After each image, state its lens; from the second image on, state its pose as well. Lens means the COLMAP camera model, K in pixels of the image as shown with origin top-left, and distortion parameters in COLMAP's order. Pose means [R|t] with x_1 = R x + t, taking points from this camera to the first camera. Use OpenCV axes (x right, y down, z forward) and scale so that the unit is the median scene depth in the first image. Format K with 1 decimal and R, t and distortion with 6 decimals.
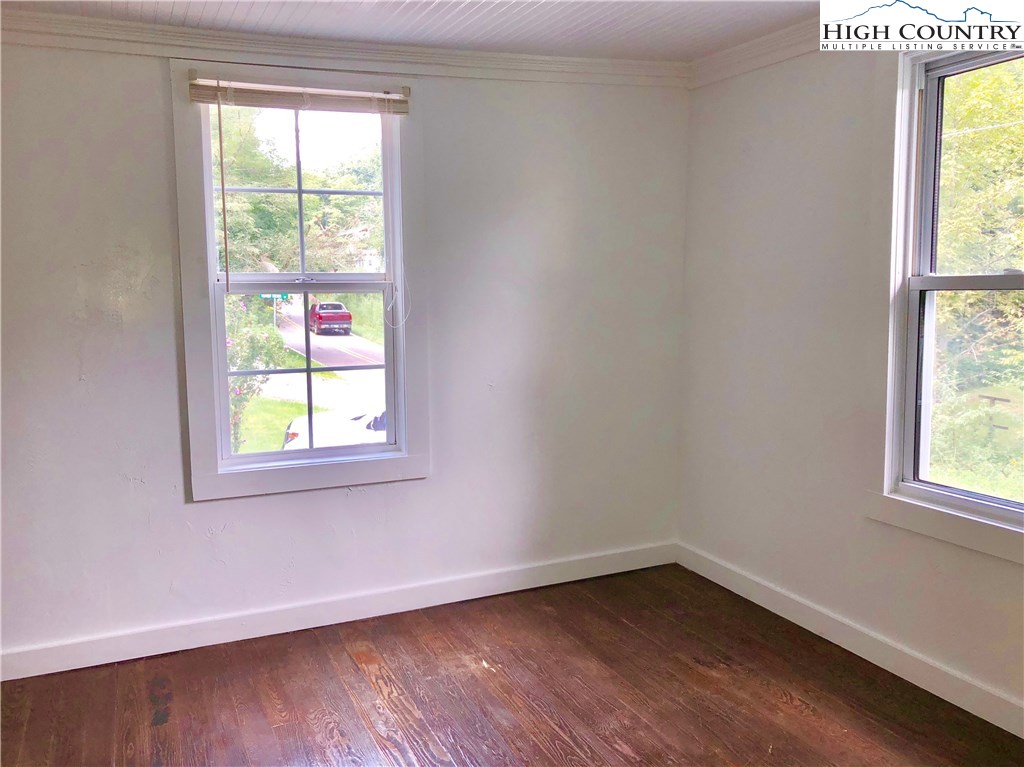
lens RADIAL K [[874.8, 0, 521.5], [0, 874.8, 389.7], [0, 0, 1]] dist [-0.002609, 0.010565]
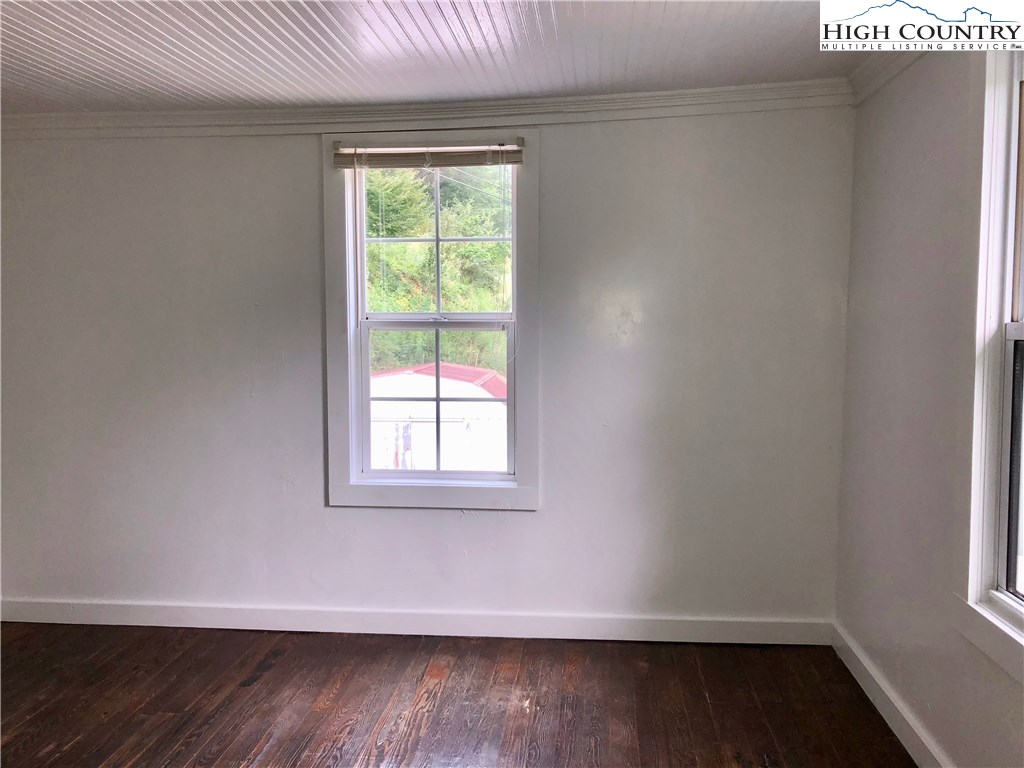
lens RADIAL K [[874.8, 0, 517.0], [0, 874.8, 378.2], [0, 0, 1]] dist [-0.002609, 0.010565]
pose [[0.857195, 0.043643, -0.513139, 0.438834], [-0.062601, 0.997844, -0.019708, -0.035797], [0.511172, 0.049016, 0.858079, 0.117513]]
